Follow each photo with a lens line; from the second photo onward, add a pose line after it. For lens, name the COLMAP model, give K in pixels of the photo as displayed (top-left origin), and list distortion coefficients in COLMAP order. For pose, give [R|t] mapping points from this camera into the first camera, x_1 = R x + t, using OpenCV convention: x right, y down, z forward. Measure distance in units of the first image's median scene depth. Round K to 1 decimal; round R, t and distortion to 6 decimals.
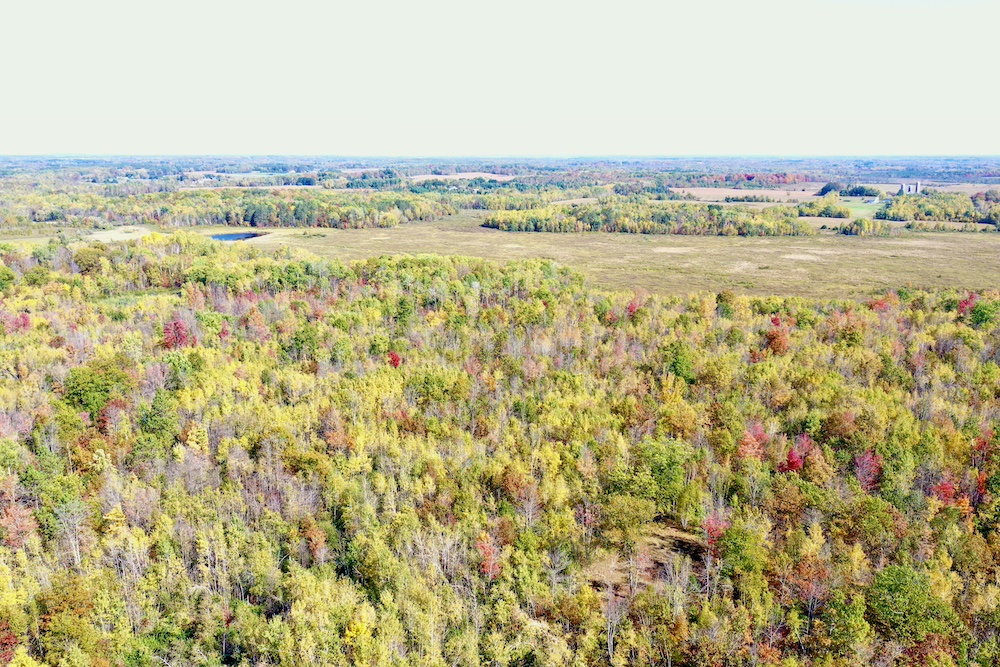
lens RADIAL K [[794.4, 0, 500.0], [0, 794.4, 333.5], [0, 0, 1]] dist [0.001774, -0.001449]
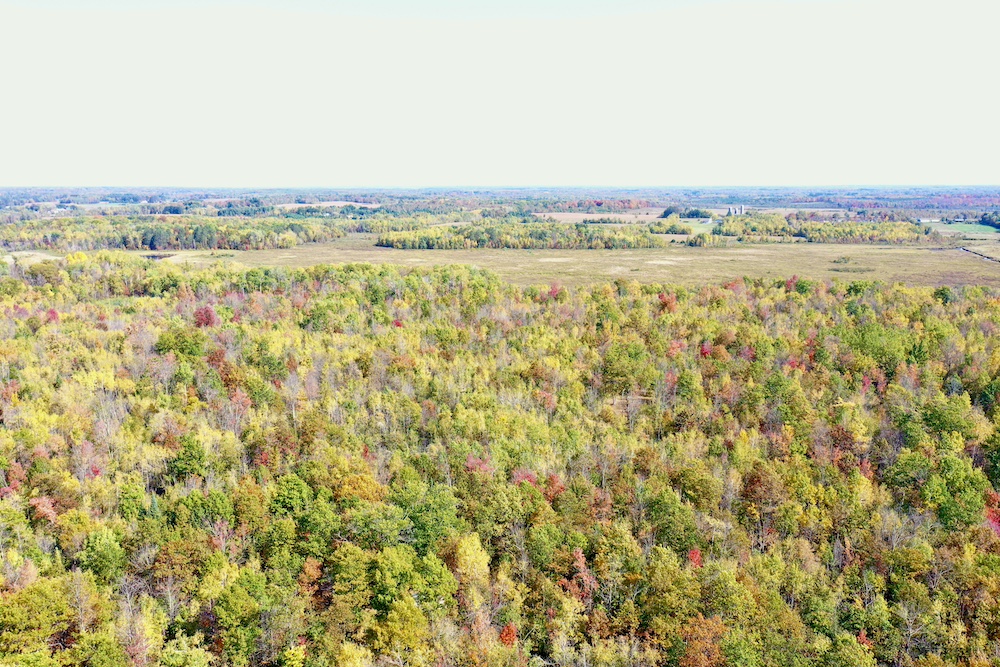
lens RADIAL K [[794.4, 0, 500.0], [0, 794.4, 333.5], [0, 0, 1]] dist [0.001774, -0.001449]
pose [[0.981954, -0.036522, 0.185559, -0.078242], [0.043532, 0.998479, -0.033842, 0.036539], [-0.184040, 0.041309, 0.982050, -0.118728]]
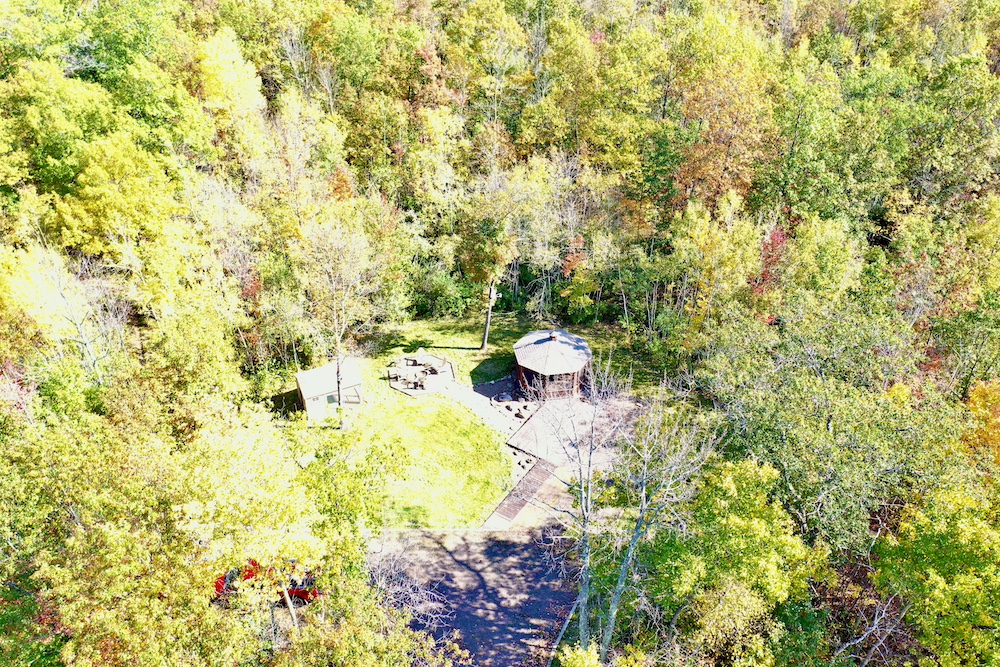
lens RADIAL K [[794.4, 0, 500.0], [0, 794.4, 333.5], [0, 0, 1]] dist [0.001774, -0.001449]
pose [[0.838244, -0.308410, 0.449700, -0.077490], [0.116821, 0.907112, 0.404353, 0.073820], [-0.532635, -0.286412, 0.796410, -0.039789]]
